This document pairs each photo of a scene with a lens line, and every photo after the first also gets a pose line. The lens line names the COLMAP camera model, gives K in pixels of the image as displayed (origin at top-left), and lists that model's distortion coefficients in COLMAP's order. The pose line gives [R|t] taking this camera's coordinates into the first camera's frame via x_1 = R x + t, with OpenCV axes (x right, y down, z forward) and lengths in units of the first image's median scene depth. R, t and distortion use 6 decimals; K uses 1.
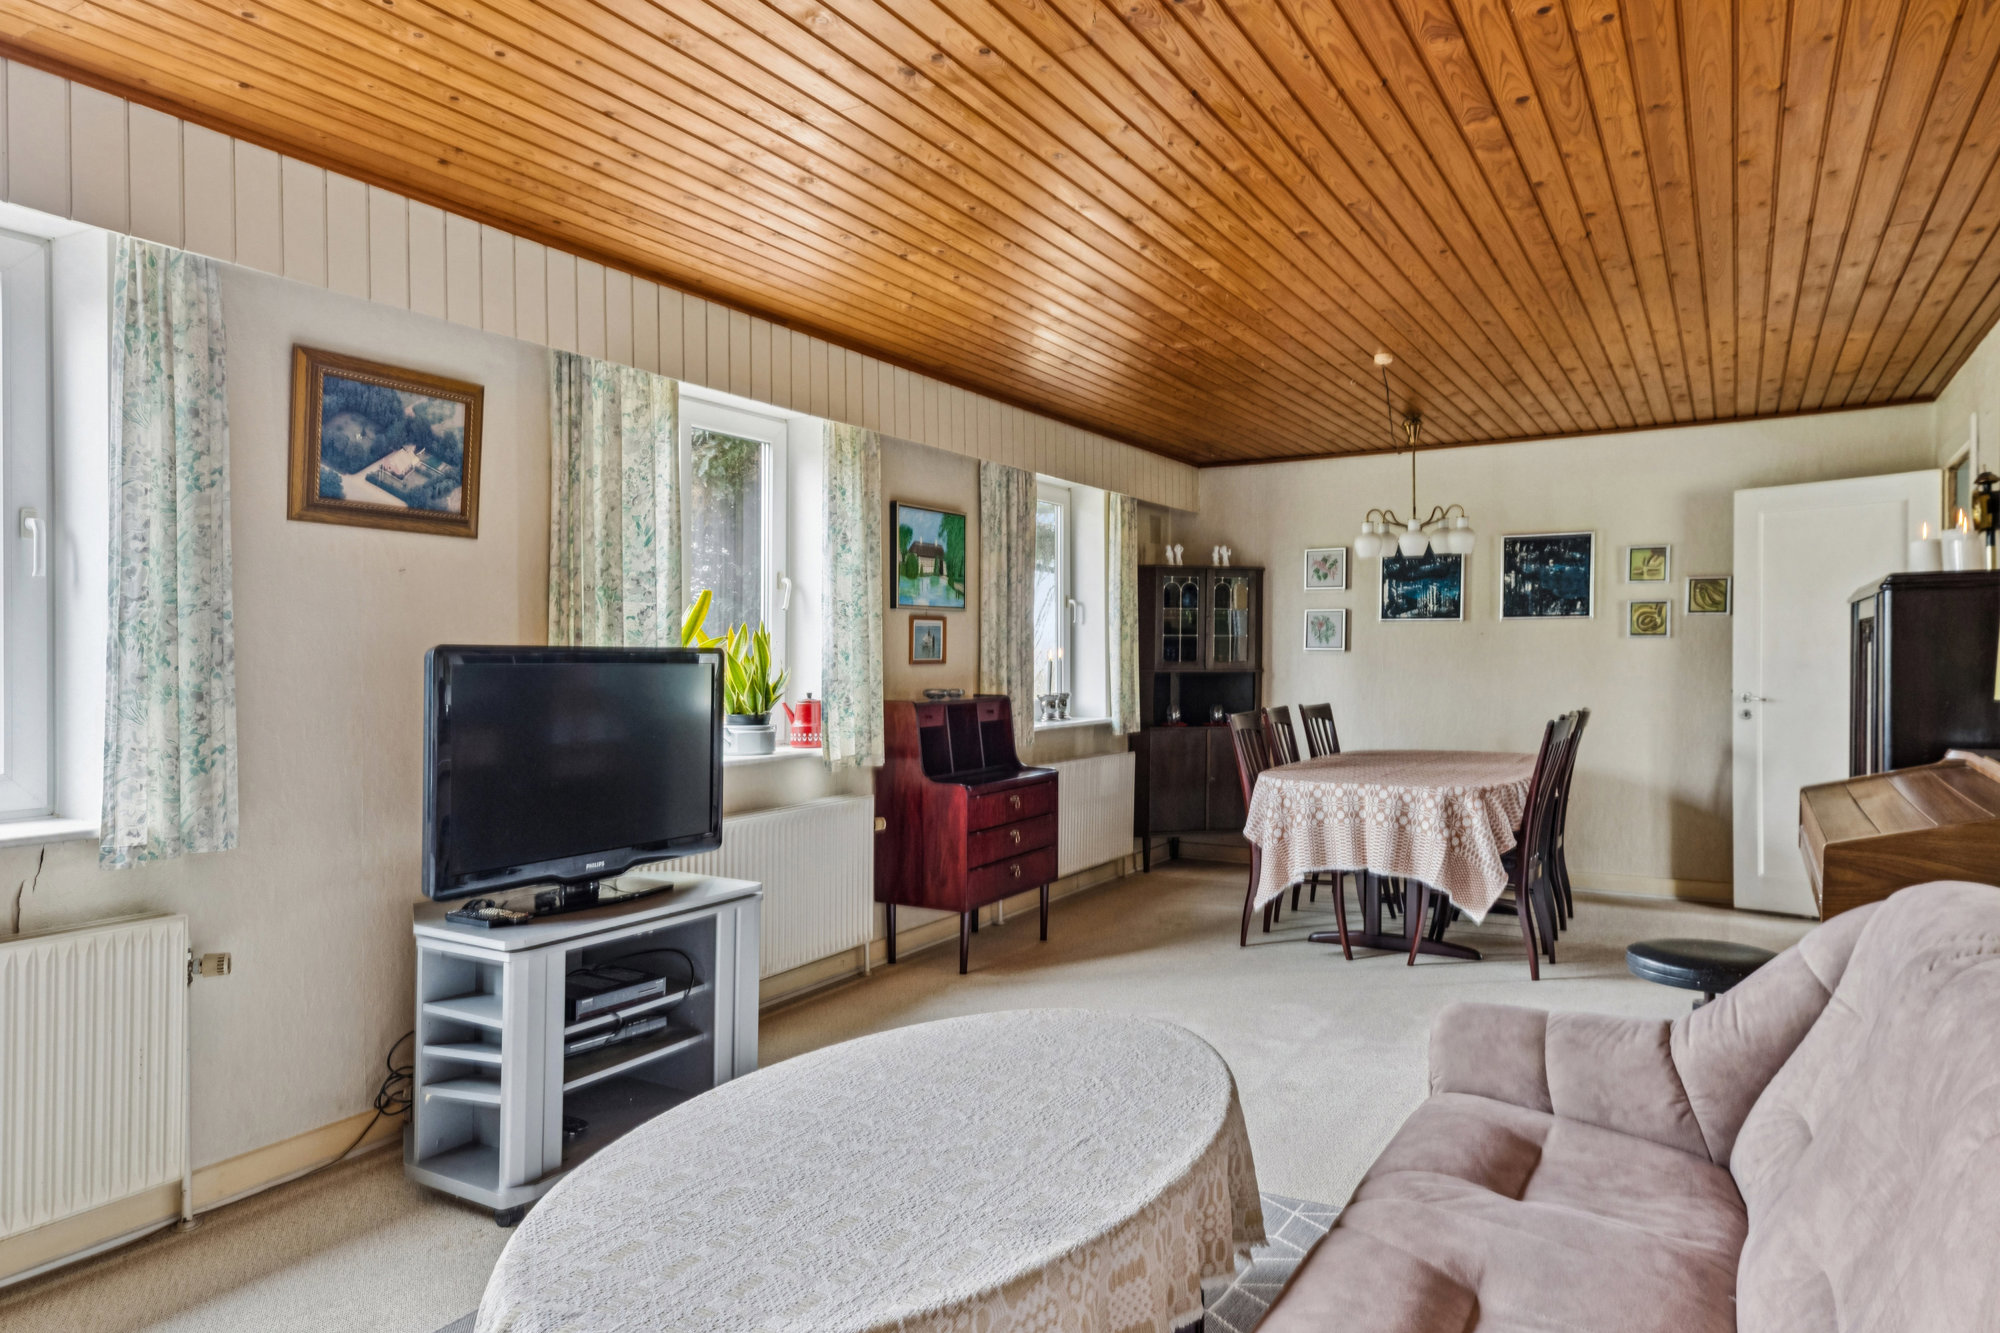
lens RADIAL K [[1281.8, 0, 997.3], [0, 1281.8, 662.3], [0, 0, 1]] dist [0.010595, 0.001415]
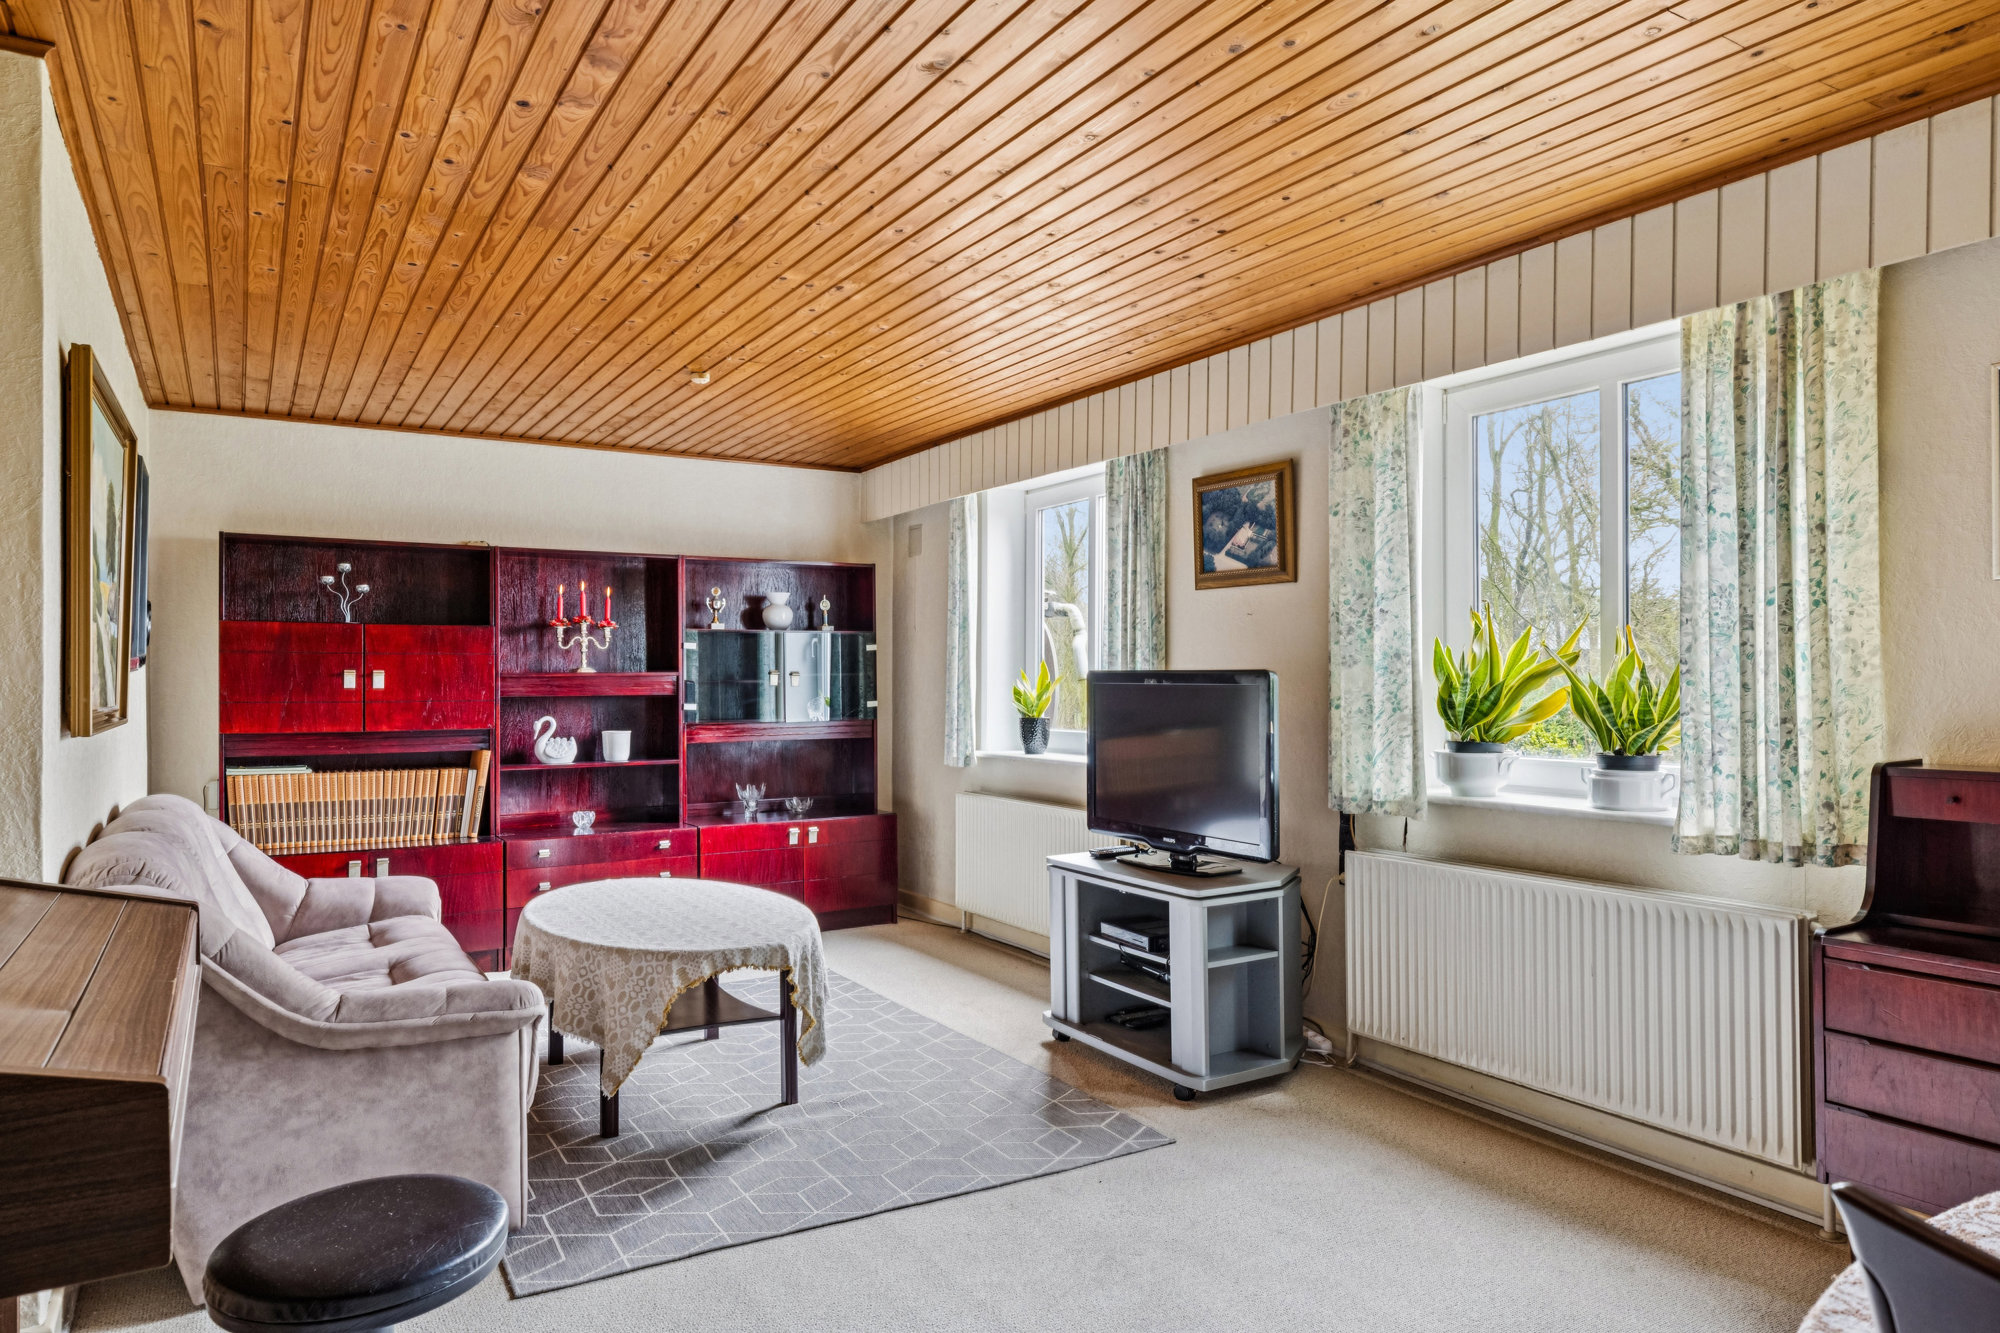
lens RADIAL K [[1281.8, 0, 998.1], [0, 1281.8, 666.2], [0, 0, 1]] dist [0.010595, 0.001415]
pose [[-0.488297, 0.001666, -0.872676, 0.868406], [0.005709, 0.999983, -0.001285, -0.015716], [0.872659, -0.005609, -0.488298, 1.440203]]
